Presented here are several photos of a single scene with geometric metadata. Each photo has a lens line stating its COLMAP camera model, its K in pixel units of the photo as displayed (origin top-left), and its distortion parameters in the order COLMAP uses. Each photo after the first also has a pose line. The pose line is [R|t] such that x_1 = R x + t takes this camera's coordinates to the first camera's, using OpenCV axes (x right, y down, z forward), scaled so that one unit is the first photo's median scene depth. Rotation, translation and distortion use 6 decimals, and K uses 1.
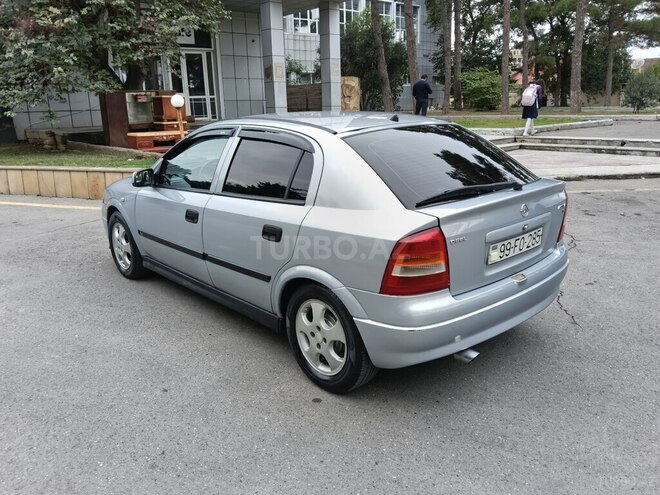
lens RADIAL K [[534.1, 0, 330.0], [0, 534.1, 247.5], [0, 0, 1]] dist [0.044139, -0.103682]
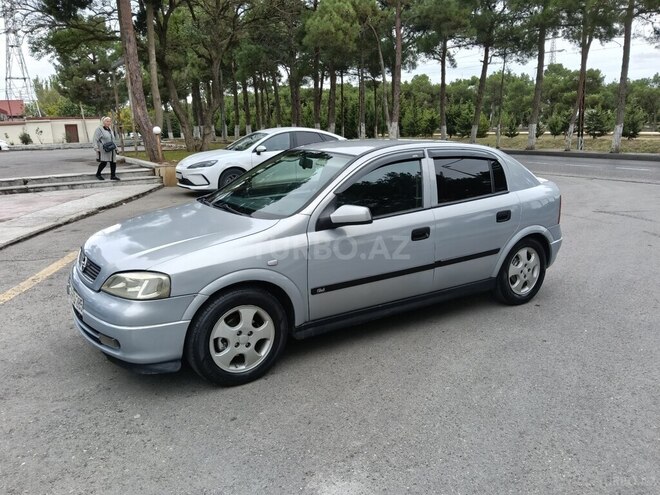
lens RADIAL K [[534.1, 0, 330.0], [0, 534.1, 247.5], [0, 0, 1]] dist [0.044139, -0.103682]
pose [[0.159625, -0.198639, 0.966986, -1.329471], [0.275807, 0.949513, 0.149520, -0.242753], [-0.947866, 0.242834, 0.206352, 0.957330]]
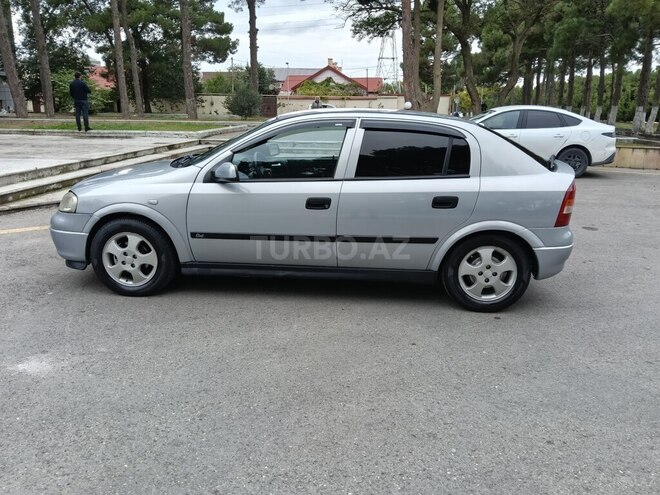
lens RADIAL K [[534.1, 0, 330.0], [0, 534.1, 247.5], [0, 0, 1]] dist [0.044139, -0.103682]
pose [[0.715239, -0.141745, 0.684355, -0.977712], [0.149599, 0.987571, 0.048198, -0.019176], [-0.682681, 0.067905, 0.727555, 0.218370]]
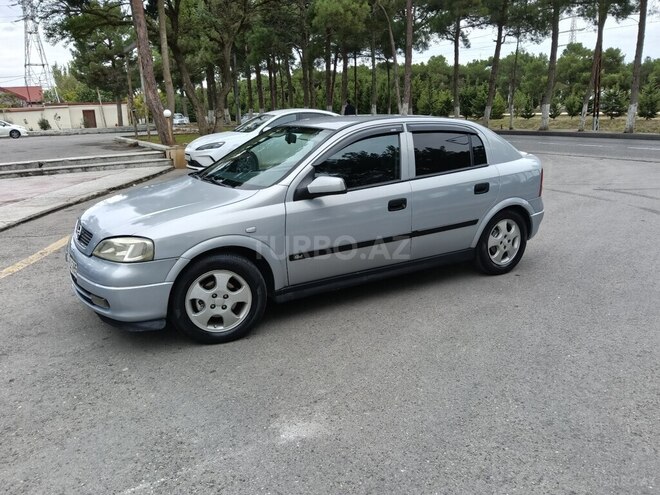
lens RADIAL K [[534.1, 0, 330.0], [0, 534.1, 247.5], [0, 0, 1]] dist [0.044139, -0.103682]
pose [[0.190500, -0.226701, 0.955153, -1.379471], [0.283103, 0.944320, 0.167666, -0.201424], [-0.939980, 0.238466, 0.244072, 0.880133]]
